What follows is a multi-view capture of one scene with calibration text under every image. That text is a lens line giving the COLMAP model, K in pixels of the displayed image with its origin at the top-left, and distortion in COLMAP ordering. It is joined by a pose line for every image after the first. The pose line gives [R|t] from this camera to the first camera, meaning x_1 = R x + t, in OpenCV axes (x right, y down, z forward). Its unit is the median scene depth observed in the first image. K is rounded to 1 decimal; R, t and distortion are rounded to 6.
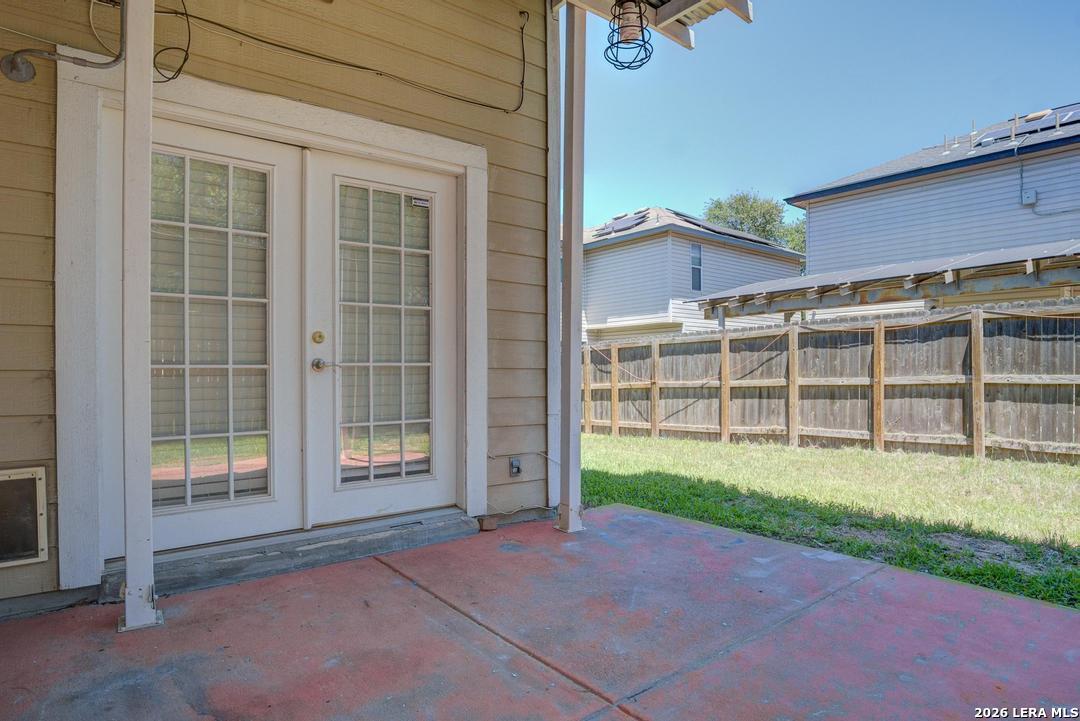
lens RADIAL K [[605.1, 0, 513.6], [0, 605.1, 386.4], [0, 0, 1]] dist [-0.048762, 0.006009]
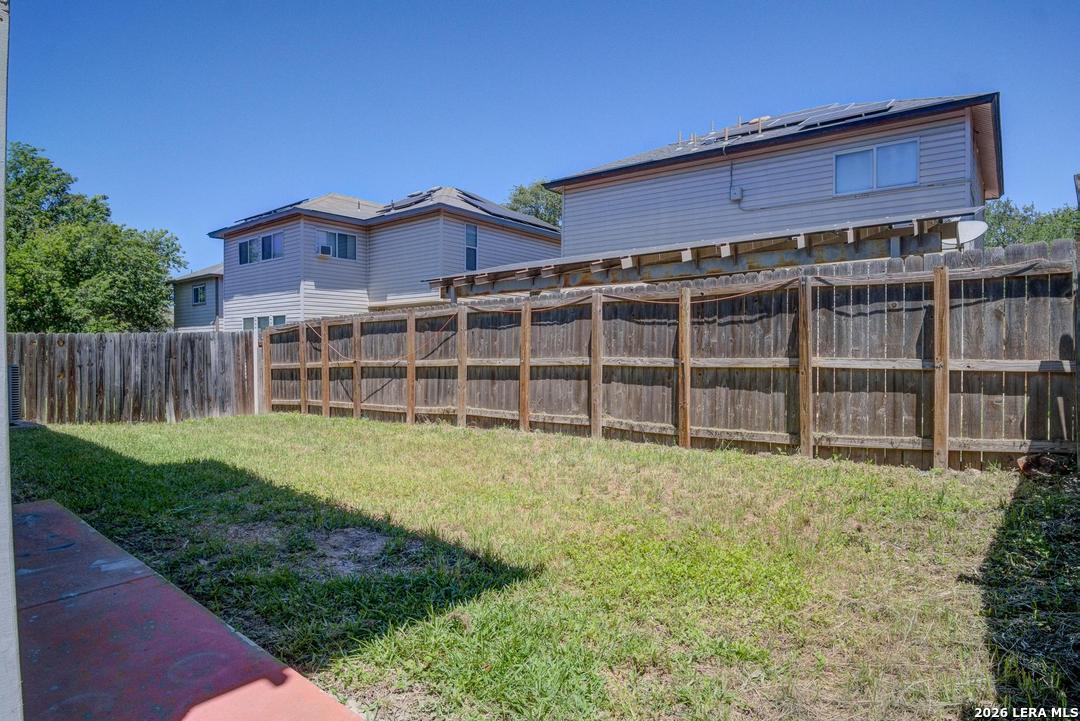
lens RADIAL K [[605.1, 0, 463.1], [0, 605.1, 367.7], [0, 0, 1]] dist [-0.048762, 0.006009]
pose [[0.979158, 0.005037, 0.203035, 0.247202], [-0.006363, 0.999962, 0.005881, -0.003902], [-0.202998, -0.007050, 0.979154, 0.012027]]
